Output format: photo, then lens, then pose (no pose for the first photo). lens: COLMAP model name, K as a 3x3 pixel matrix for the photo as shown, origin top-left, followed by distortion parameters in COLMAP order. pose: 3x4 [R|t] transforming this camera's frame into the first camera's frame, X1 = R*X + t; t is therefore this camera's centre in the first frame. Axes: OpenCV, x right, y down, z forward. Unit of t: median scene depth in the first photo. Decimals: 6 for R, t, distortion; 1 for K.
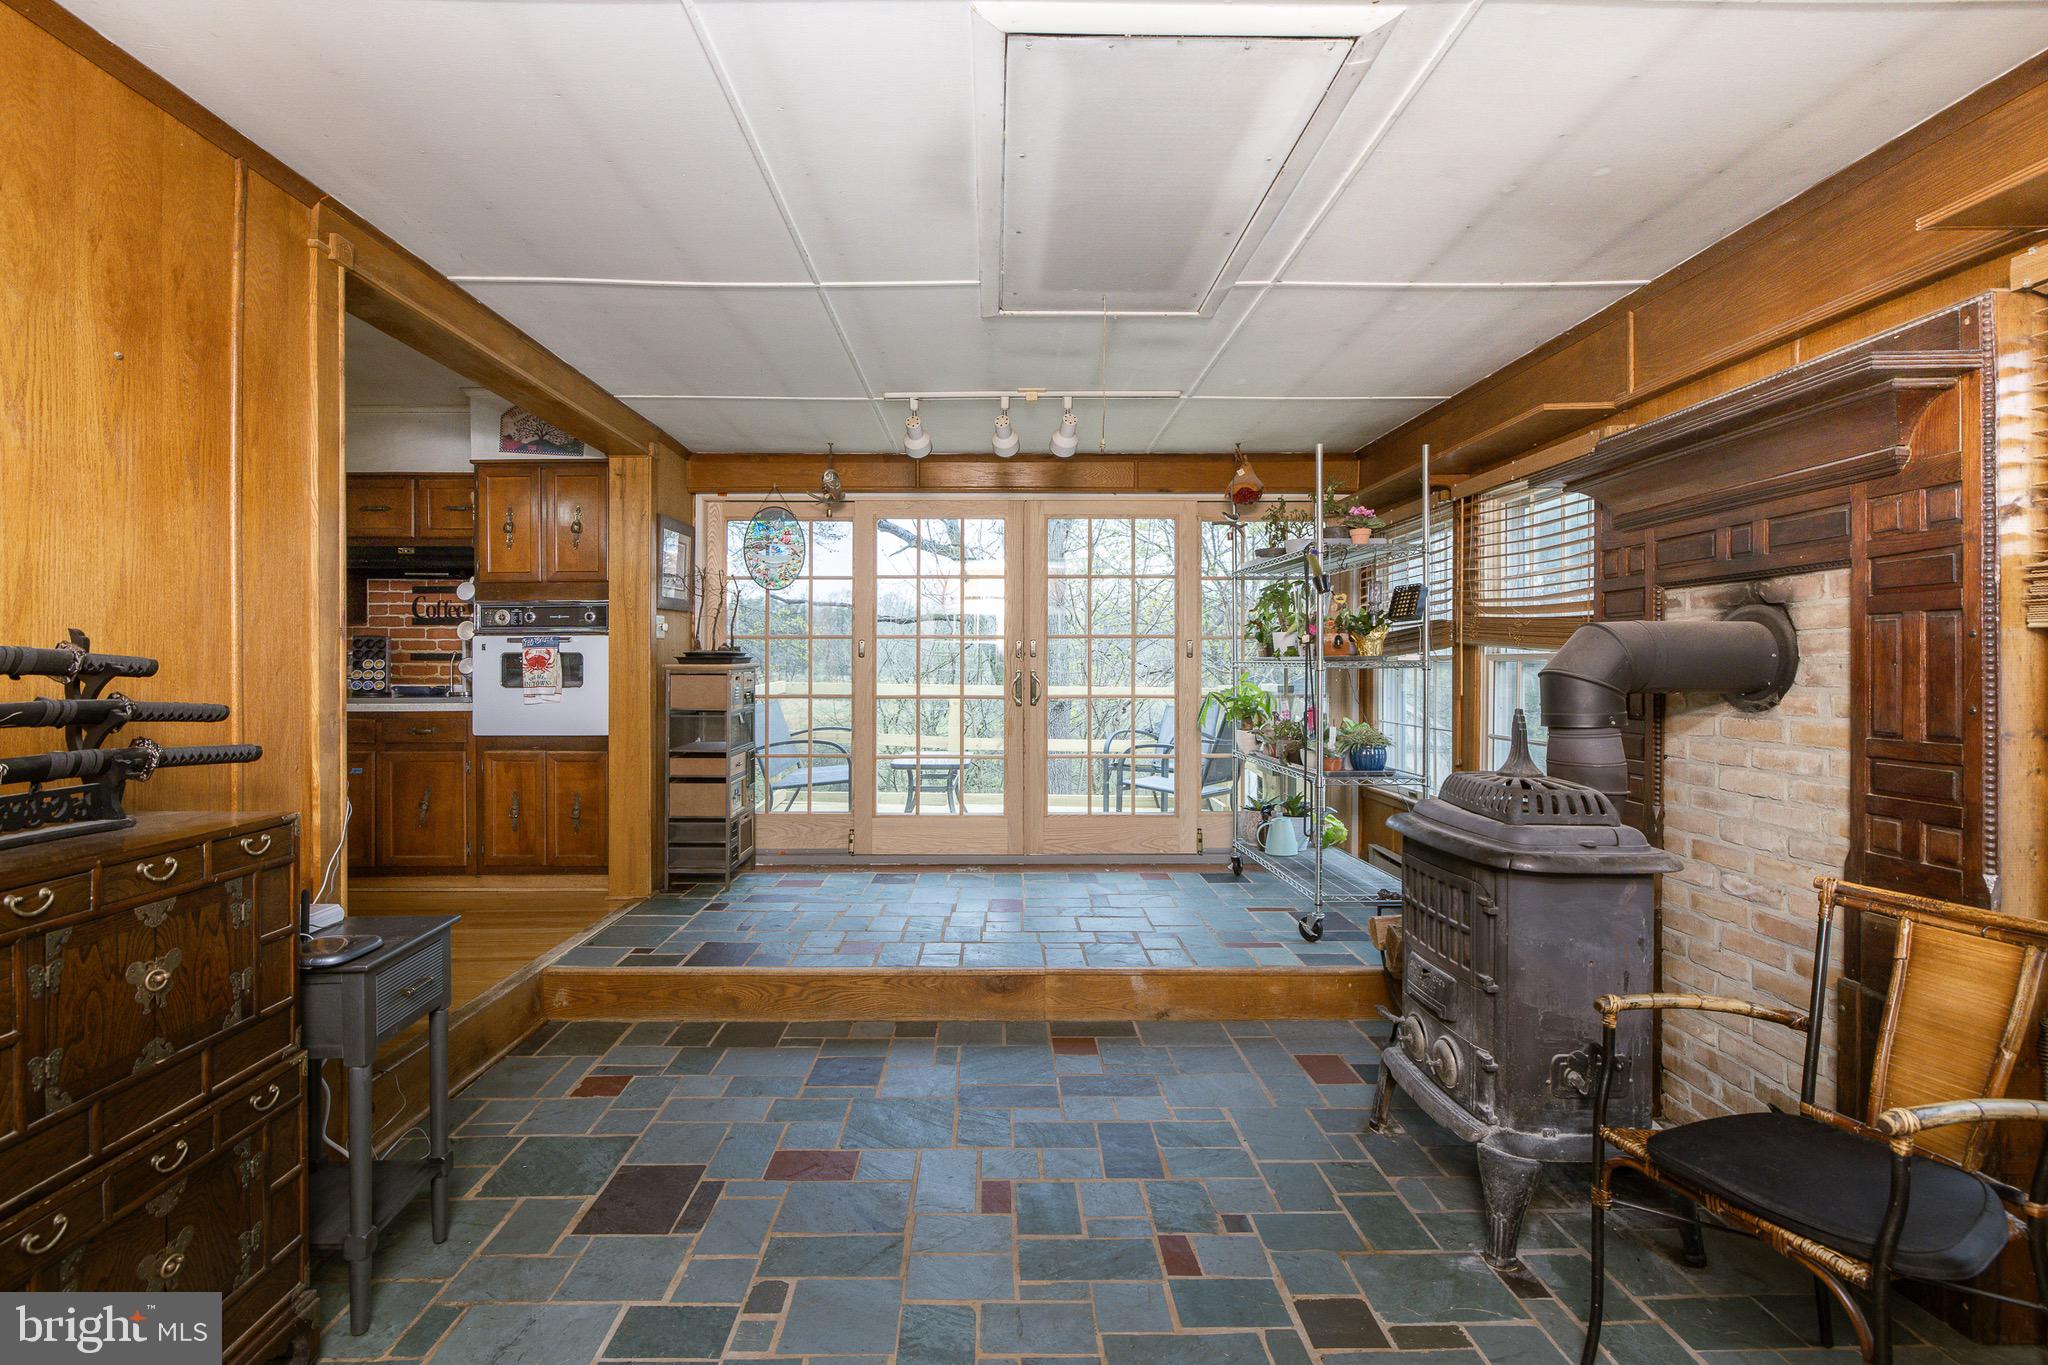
lens RADIAL K [[968.7, 0, 1010.2], [0, 968.7, 666.2], [0, 0, 1]] dist [-0.008654, 0.002206]
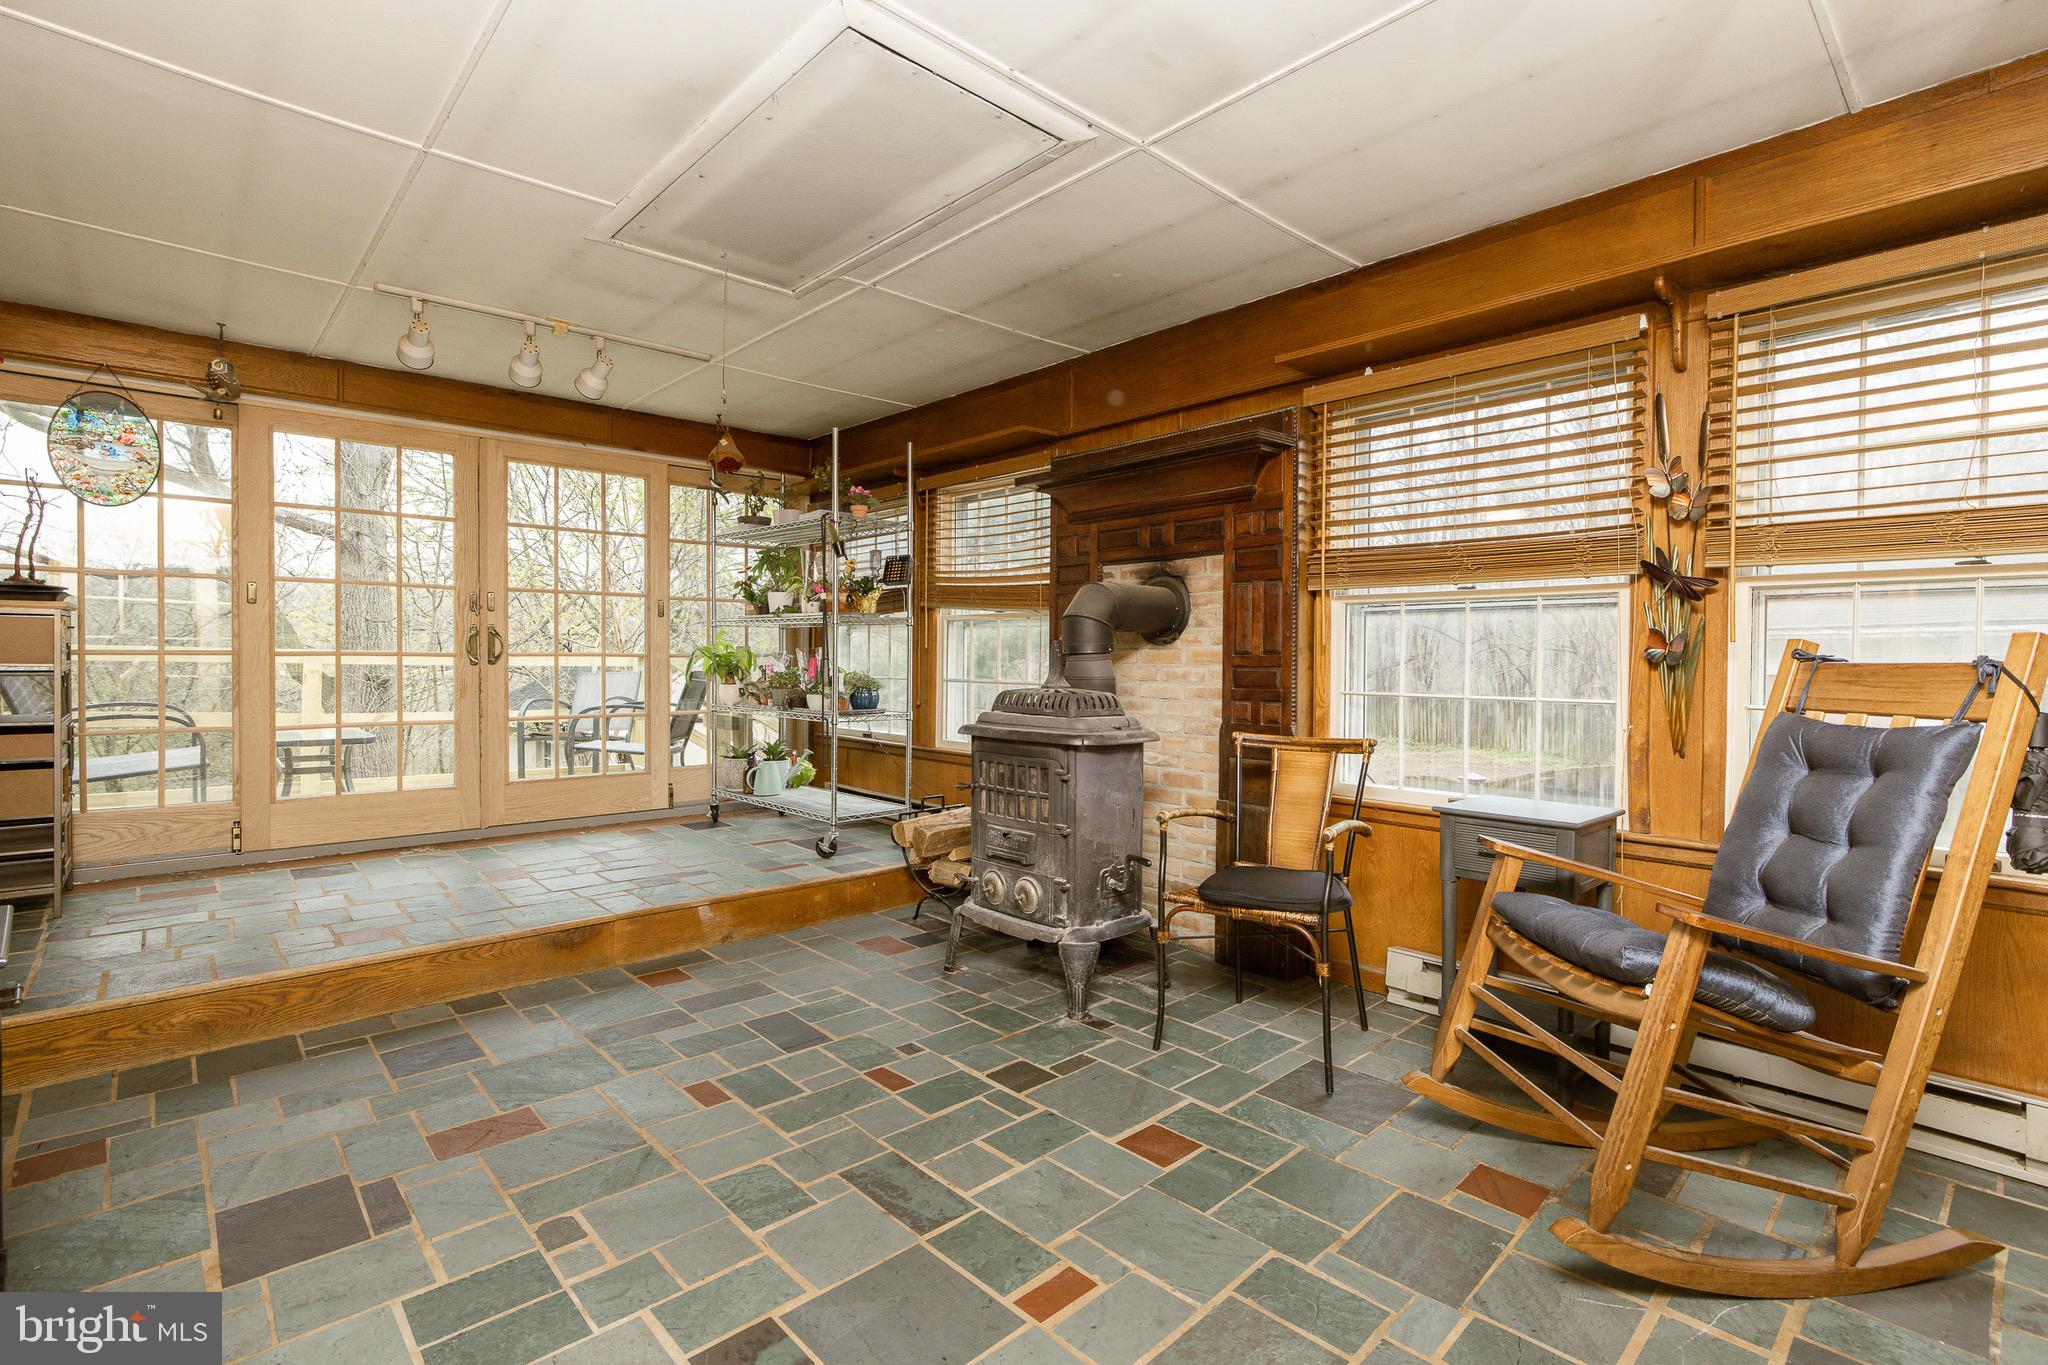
lens RADIAL K [[968.7, 0, 995.5], [0, 968.7, 677.8], [0, 0, 1]] dist [-0.008654, 0.002206]
pose [[0.743539, -0.007853, 0.668647, -0.342708], [-0.004348, 0.999853, 0.016578, 0.053633], [-0.668679, -0.015234, 0.743395, 0.007619]]
